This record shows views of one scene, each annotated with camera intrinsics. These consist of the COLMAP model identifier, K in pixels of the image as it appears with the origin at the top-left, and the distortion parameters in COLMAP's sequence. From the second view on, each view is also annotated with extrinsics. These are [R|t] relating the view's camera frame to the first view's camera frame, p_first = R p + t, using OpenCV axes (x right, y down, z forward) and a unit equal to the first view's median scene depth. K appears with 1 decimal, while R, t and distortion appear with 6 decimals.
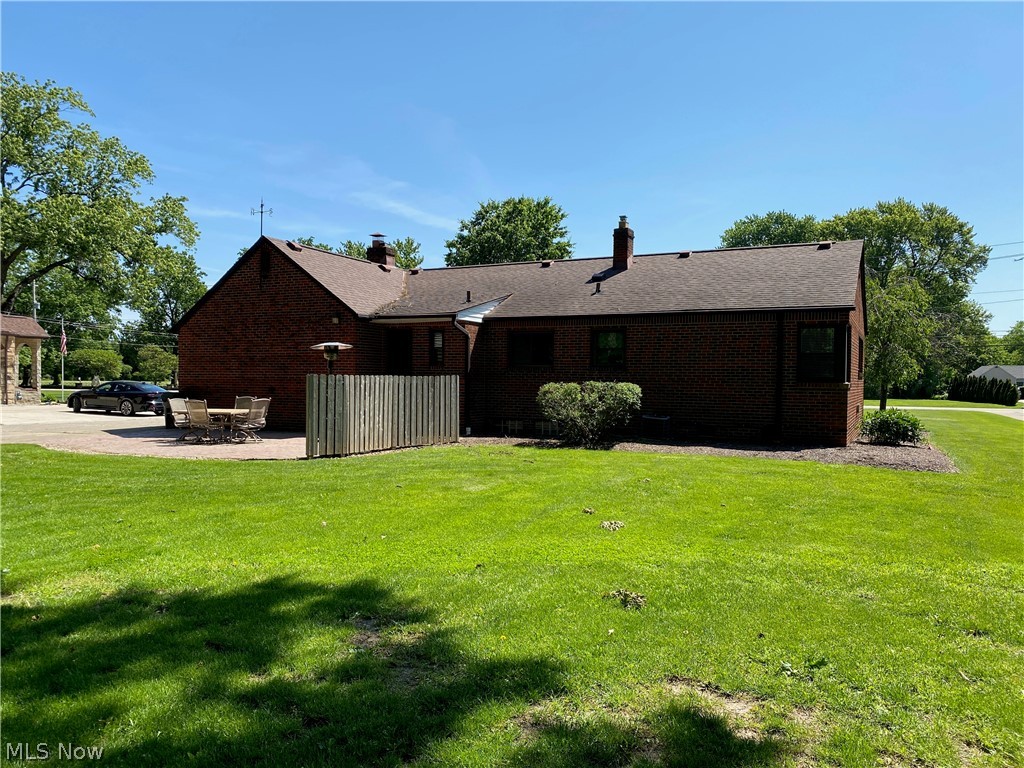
lens RADIAL K [[783.1, 0, 515.1], [0, 783.1, 381.3], [0, 0, 1]] dist [0.033845, -0.024125]
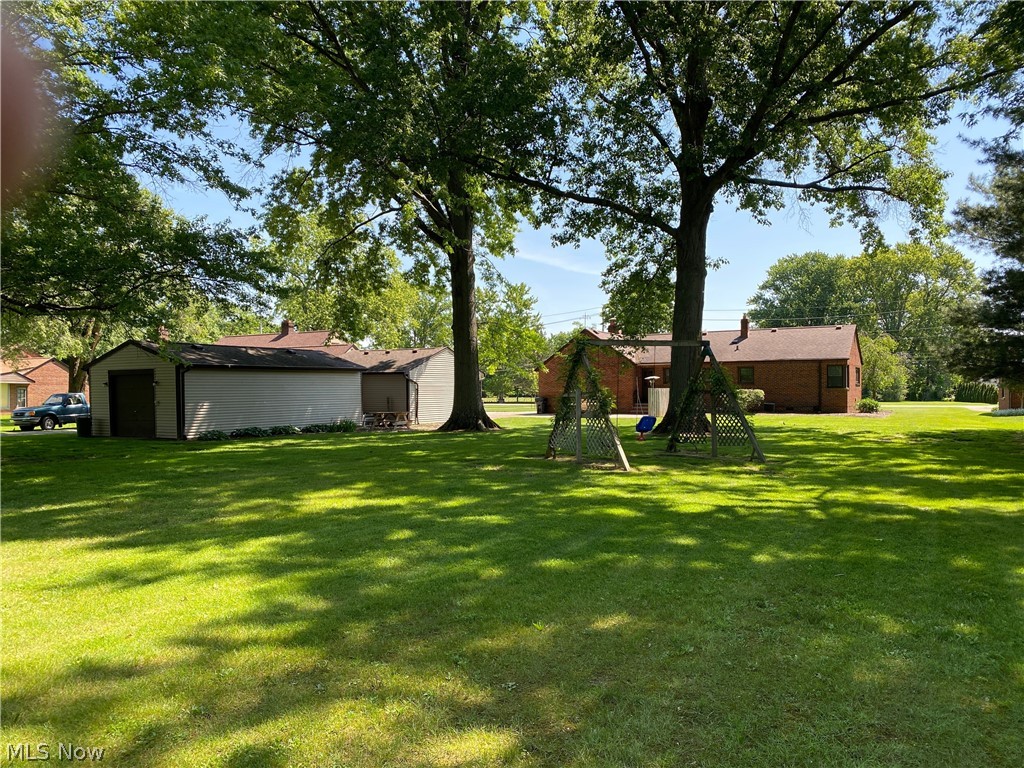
lens RADIAL K [[783.1, 0, 508.2], [0, 783.1, 389.8], [0, 0, 1]] dist [0.033845, -0.024125]
pose [[0.998621, -0.017569, -0.049478, -0.395488], [0.017230, 0.999825, -0.007275, 0.005355], [0.049597, 0.006412, 0.998749, -1.155180]]
